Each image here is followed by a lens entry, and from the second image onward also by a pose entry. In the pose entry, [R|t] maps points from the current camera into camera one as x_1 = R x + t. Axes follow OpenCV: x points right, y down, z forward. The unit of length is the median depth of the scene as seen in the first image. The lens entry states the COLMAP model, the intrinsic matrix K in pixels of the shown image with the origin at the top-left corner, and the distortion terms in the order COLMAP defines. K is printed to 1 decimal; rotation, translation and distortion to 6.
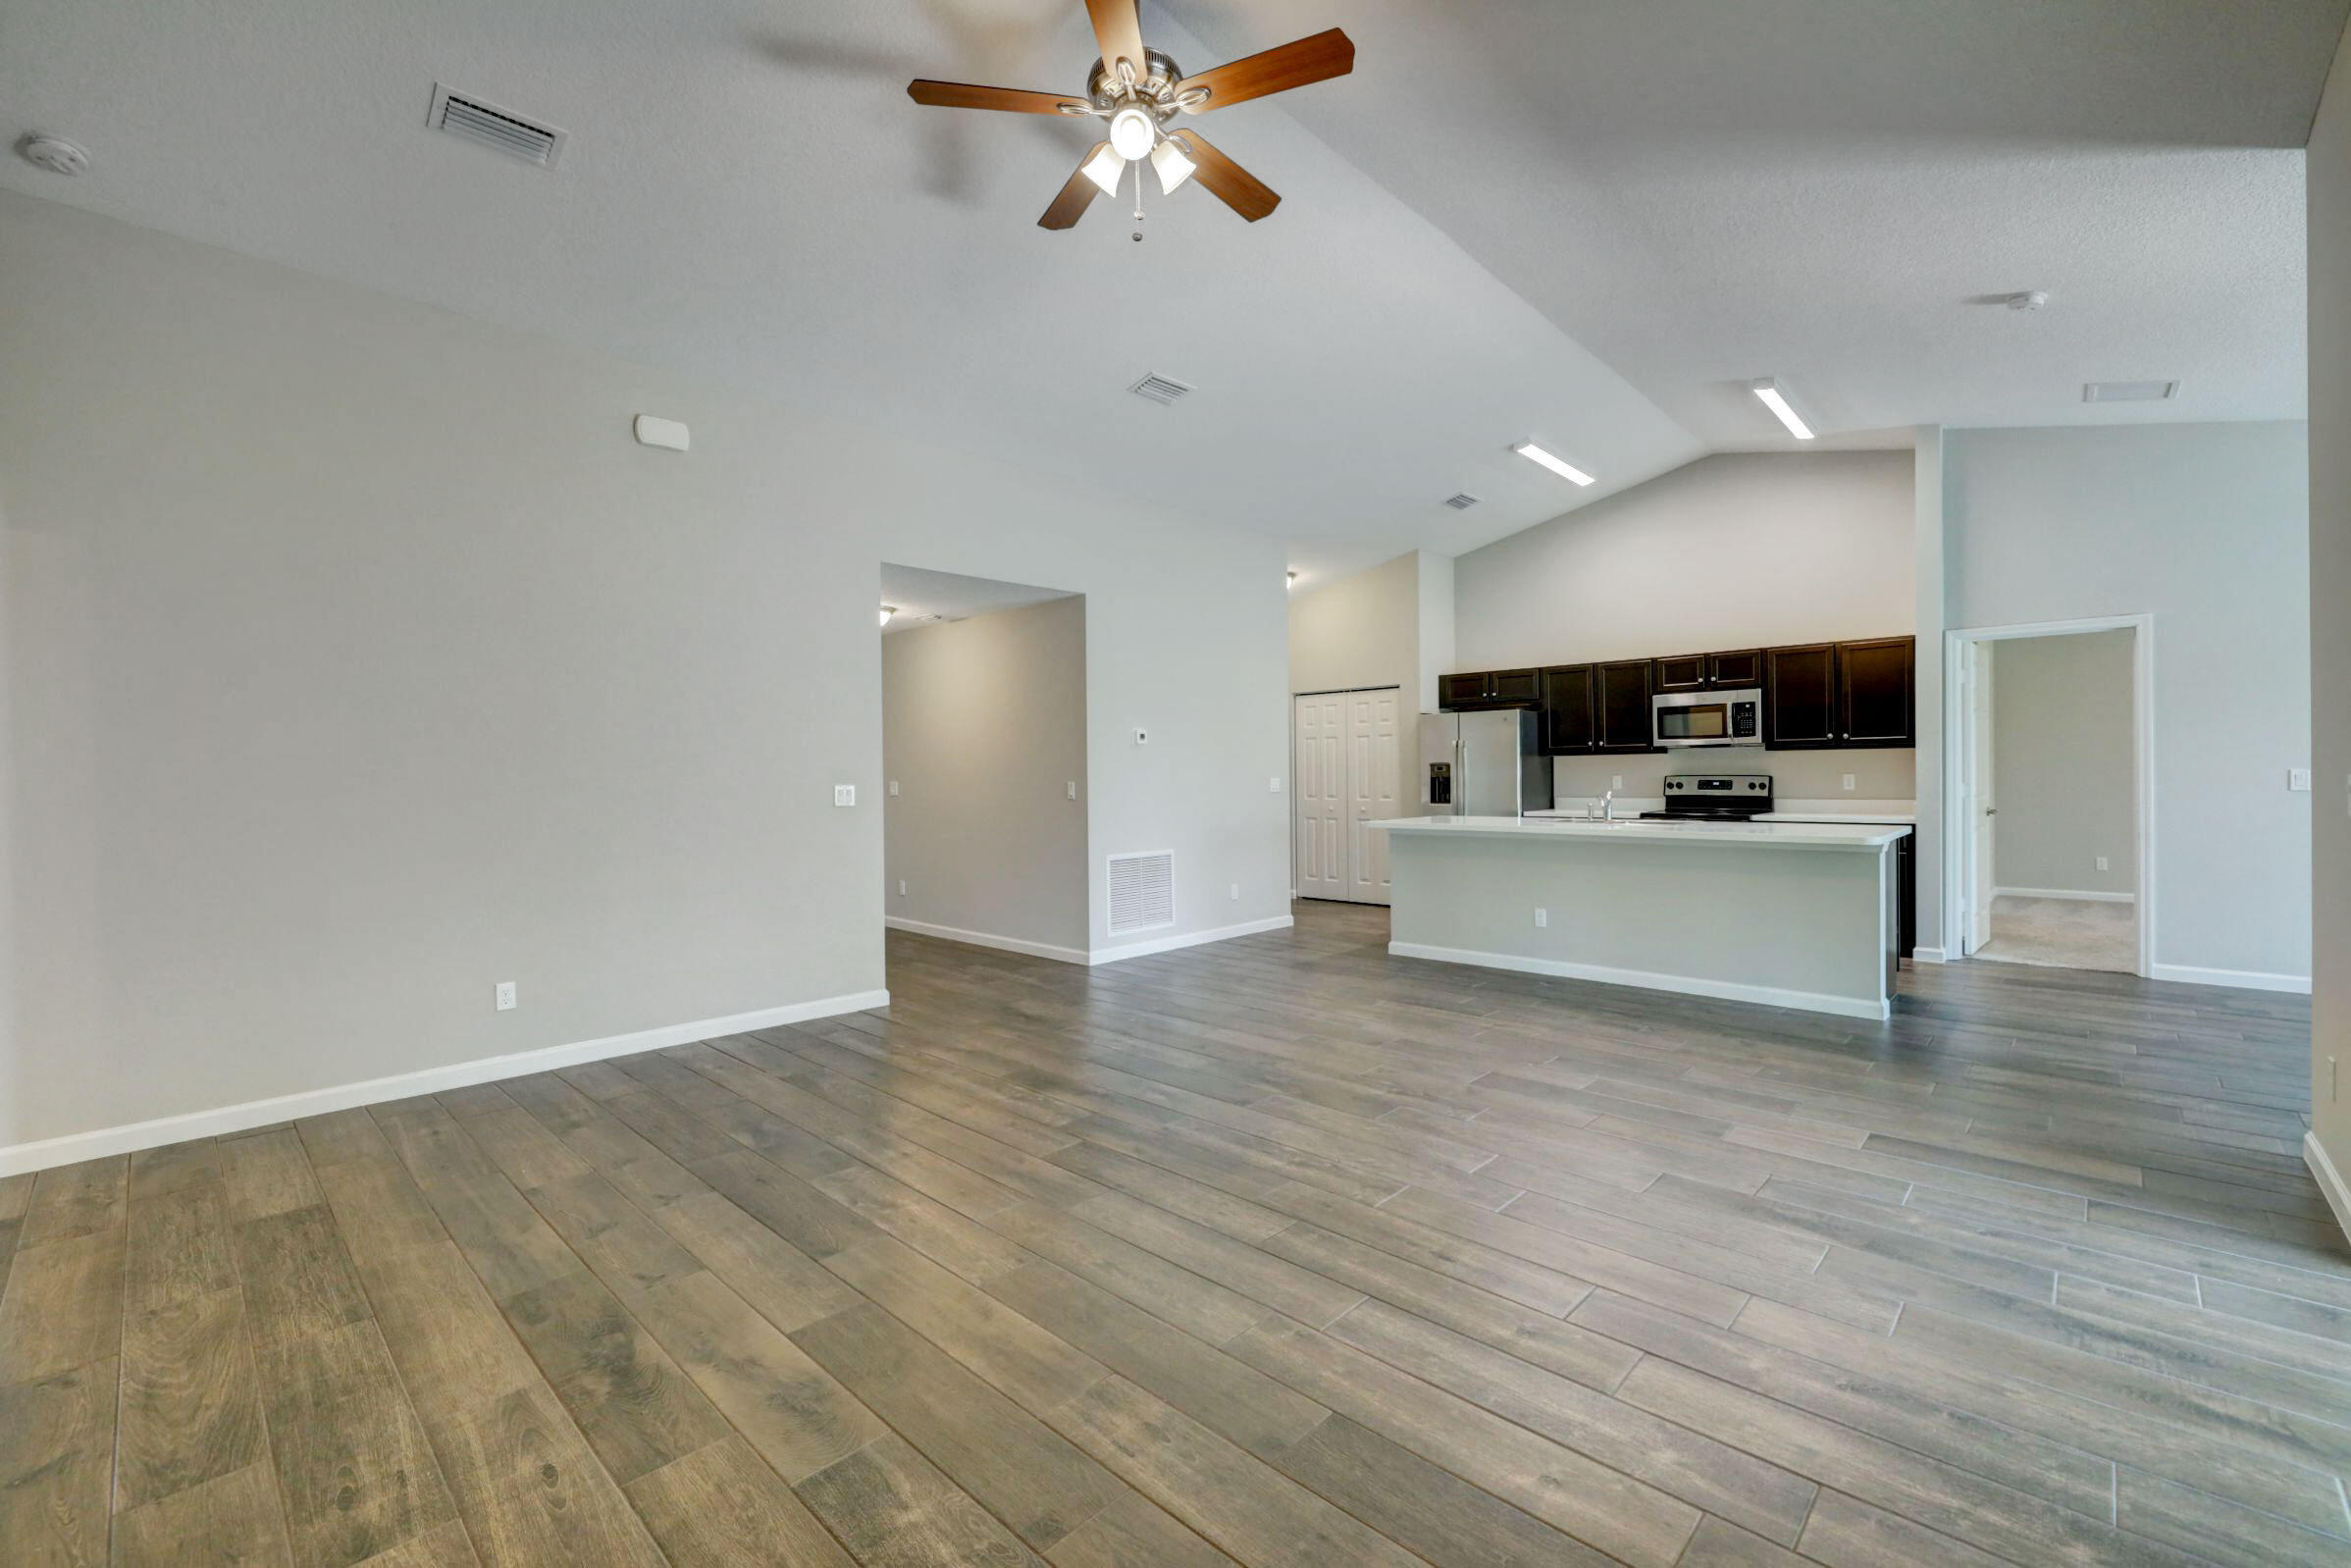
lens RADIAL K [[978.1, 0, 1181.2], [0, 978.1, 780.7], [0, 0, 1]] dist [-0.001895, -0.001043]
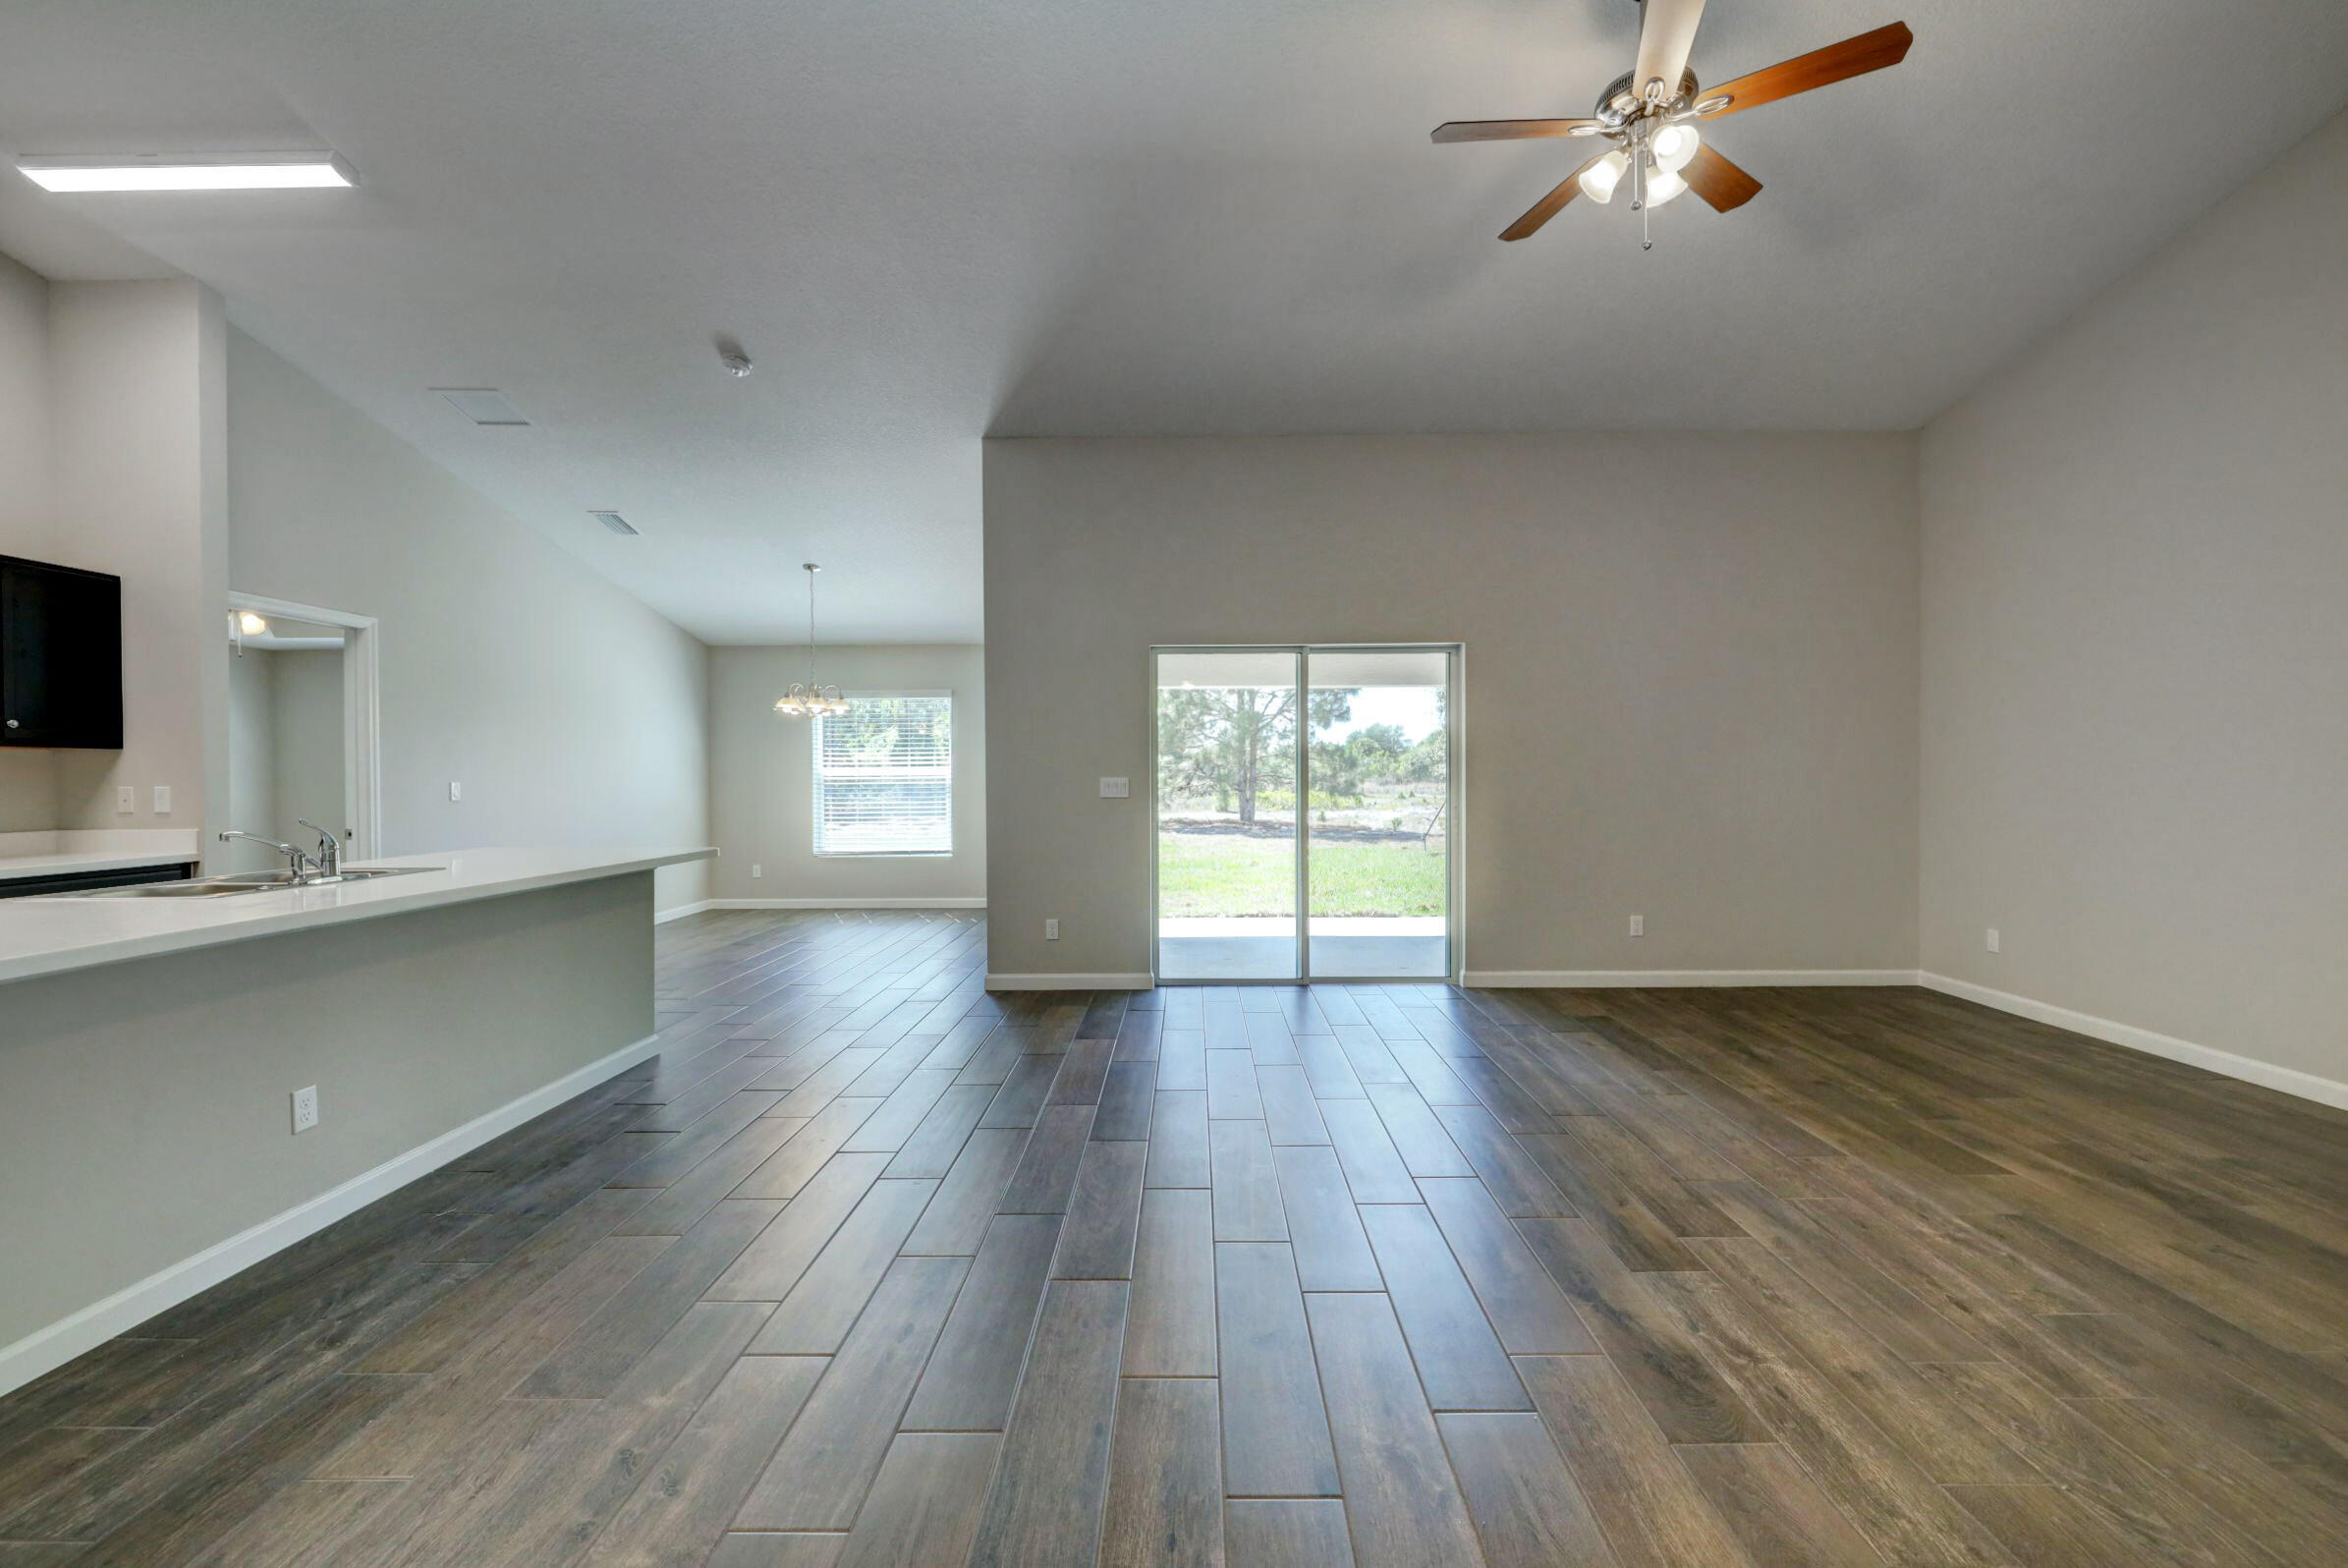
lens RADIAL K [[976.9, 0, 1179.7], [0, 976.9, 780.7], [0, 0, 1]] dist [-0.001895, -0.001043]
pose [[-0.678033, 0.009496, 0.734970, -0.493496], [0.017610, 0.999839, 0.003328, -0.004147], [-0.734821, 0.015200, -0.678091, 2.214010]]
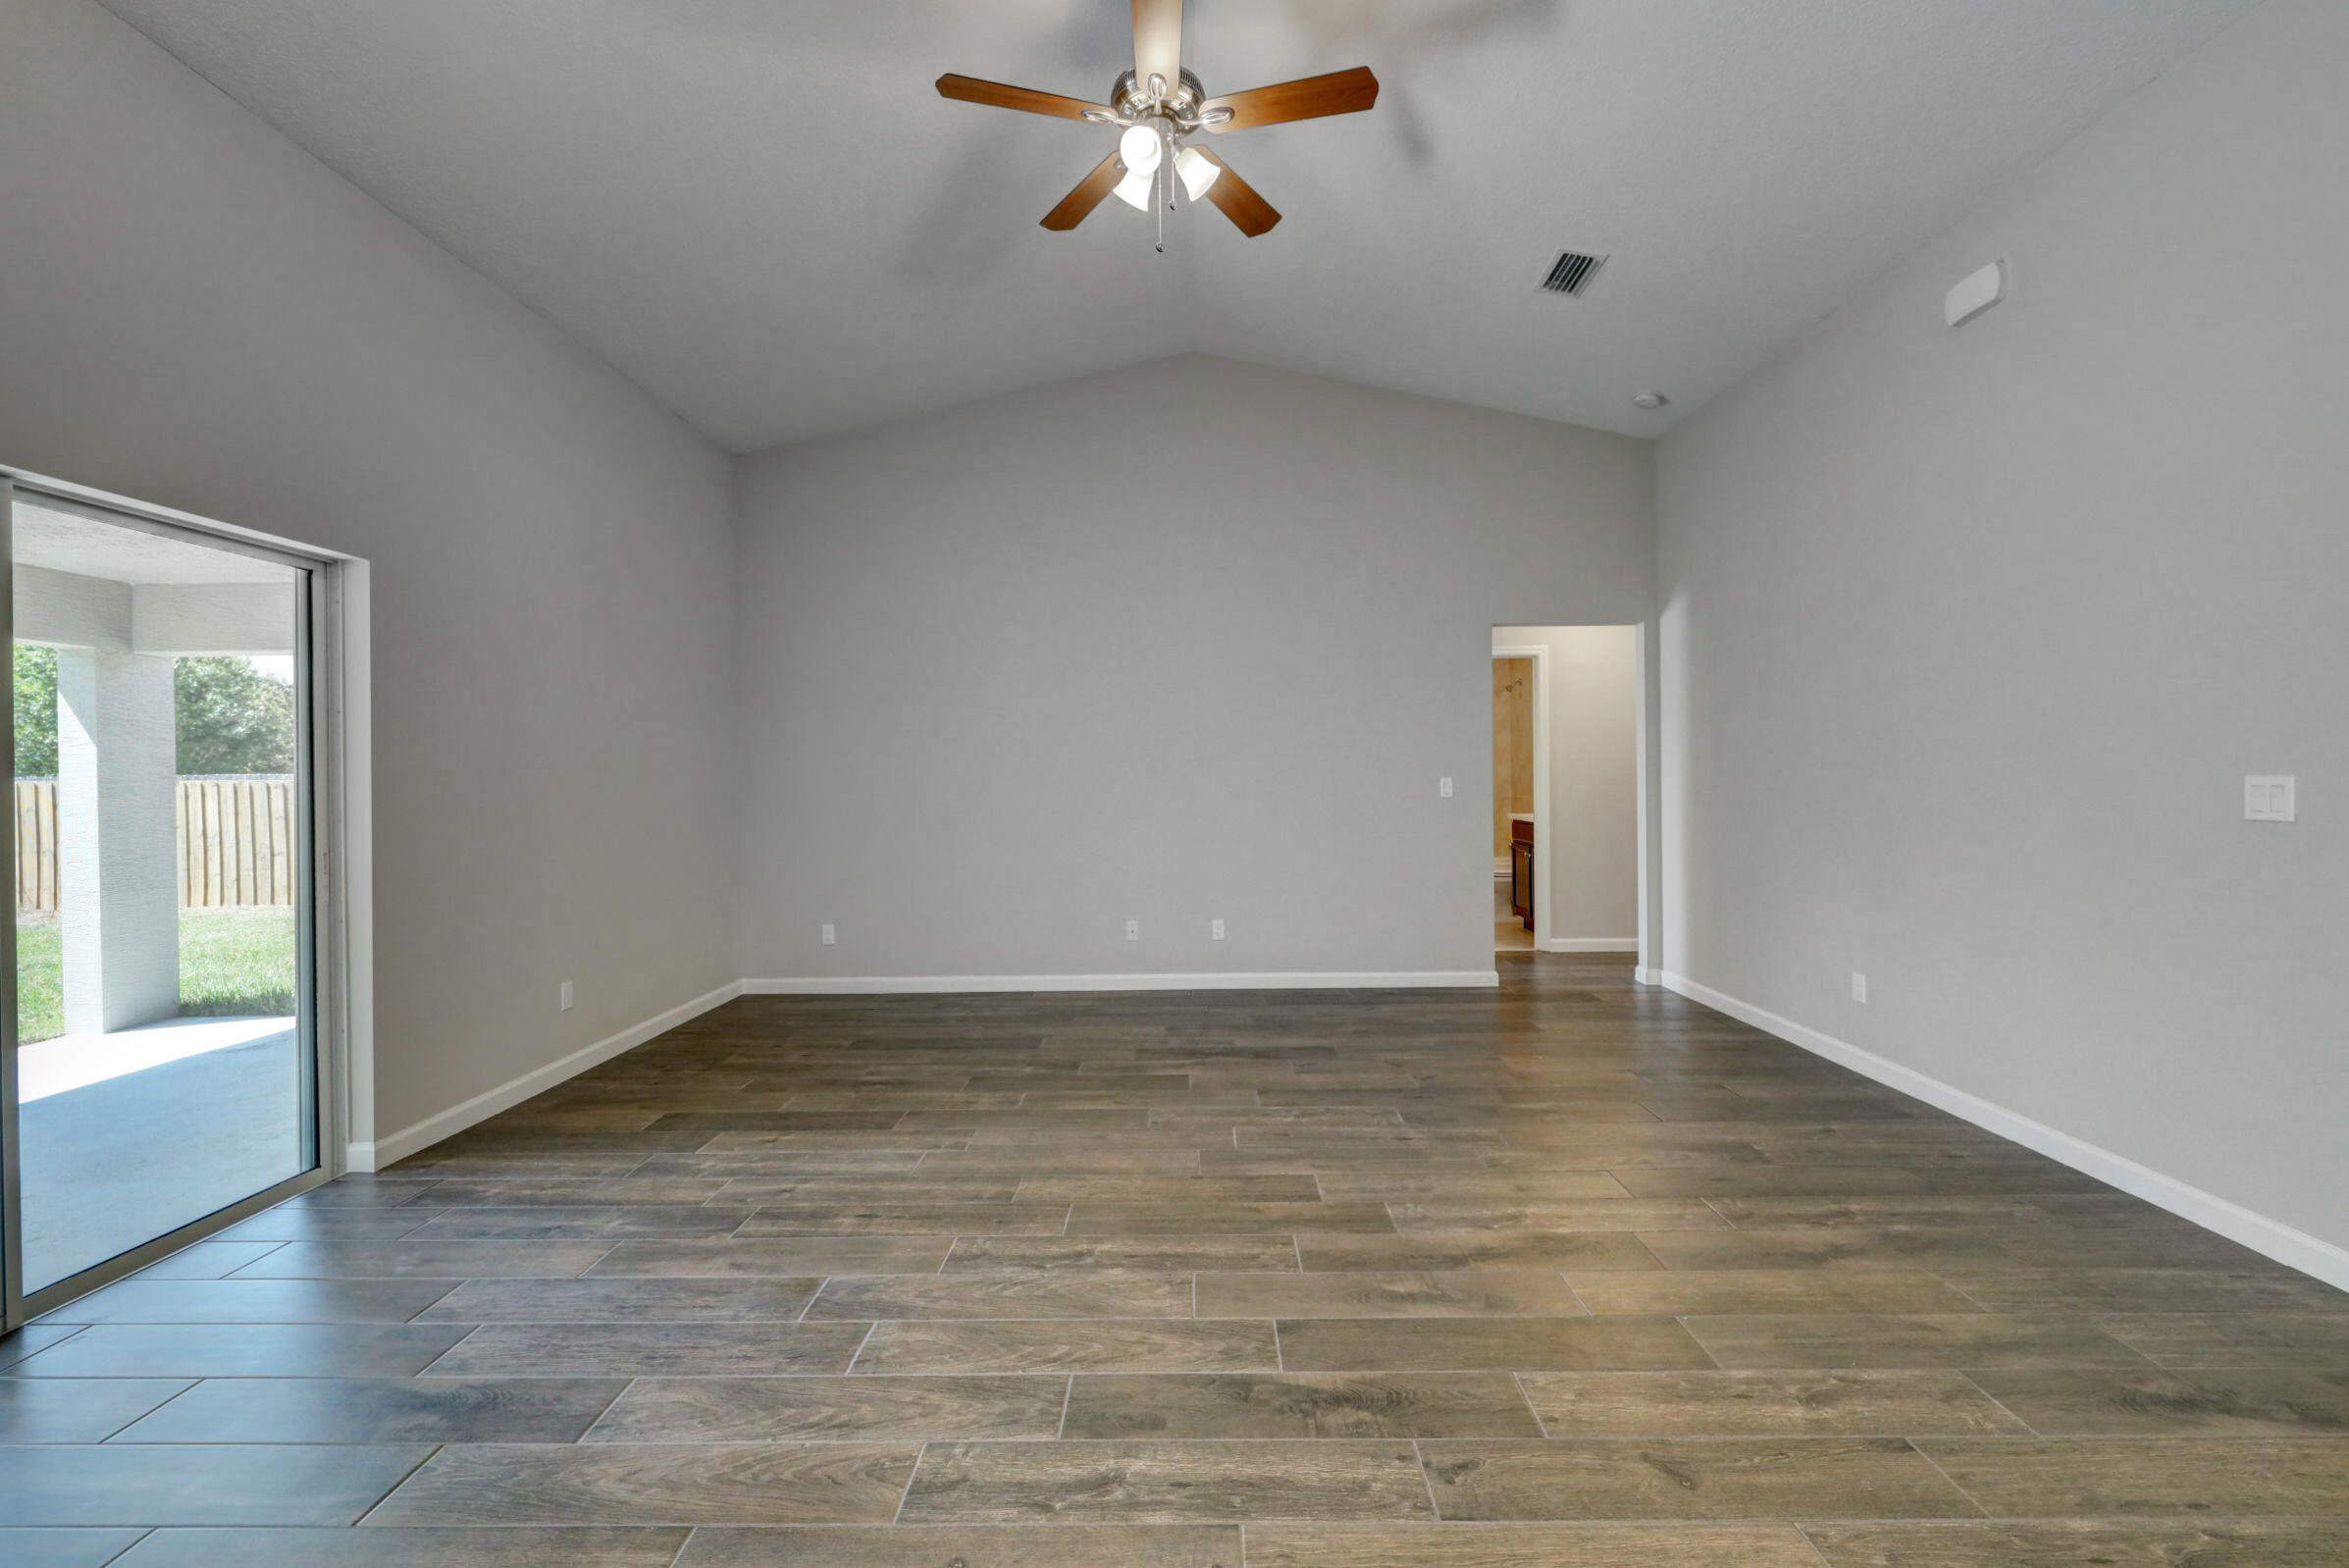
lens RADIAL K [[977.3, 0, 1180.2], [0, 977.3, 780.7], [0, 0, 1]] dist [-0.001895, -0.001043]
pose [[-0.733680, 0.022315, -0.679129, 0.687355], [0.016857, 0.999751, 0.014640, -0.016425], [0.679287, -0.000707, -0.733873, 1.885591]]
